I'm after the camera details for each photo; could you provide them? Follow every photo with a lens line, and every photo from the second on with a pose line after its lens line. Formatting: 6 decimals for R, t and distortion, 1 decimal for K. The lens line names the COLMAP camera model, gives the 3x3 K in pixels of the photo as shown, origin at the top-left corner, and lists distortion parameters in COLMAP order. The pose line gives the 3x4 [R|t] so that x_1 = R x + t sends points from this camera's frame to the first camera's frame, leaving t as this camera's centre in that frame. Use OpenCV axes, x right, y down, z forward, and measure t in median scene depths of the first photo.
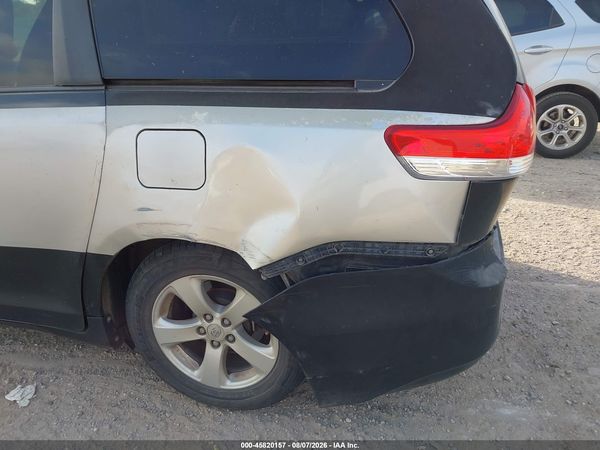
lens RADIAL K [[455.1, 0, 300.0], [0, 455.1, 225.0], [0, 0, 1]] dist [0.046498, -0.085919]
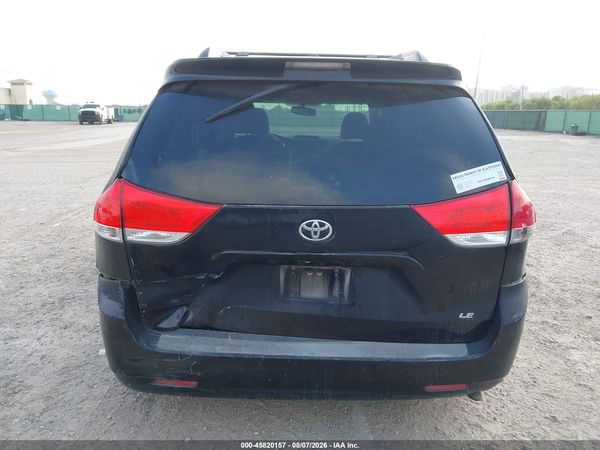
lens RADIAL K [[455.1, 0, 300.0], [0, 455.1, 225.0], [0, 0, 1]] dist [0.046498, -0.085919]
pose [[0.277540, 0.250683, -0.927432, 1.662911], [-0.404726, 0.906022, 0.123780, -0.481423], [0.871303, 0.341002, 0.352915, 0.853307]]
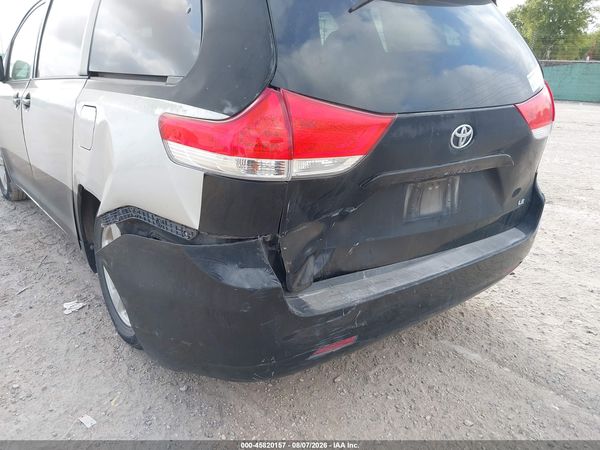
lens RADIAL K [[455.1, 0, 300.0], [0, 455.1, 225.0], [0, 0, 1]] dist [0.046498, -0.085919]
pose [[0.799337, 0.227790, -0.556032, 0.950575], [-0.271009, 0.962565, 0.004740, -0.034576], [0.536297, 0.146901, 0.831147, 0.204615]]
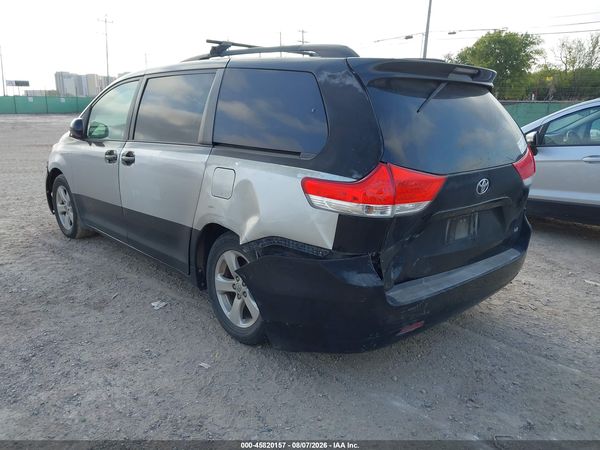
lens RADIAL K [[455.1, 0, 300.0], [0, 455.1, 225.0], [0, 0, 1]] dist [0.046498, -0.085919]
pose [[0.839609, 0.166950, -0.516898, 0.927379], [-0.246125, 0.965232, -0.088032, 0.108223], [0.484230, 0.201134, 0.851509, -0.424613]]
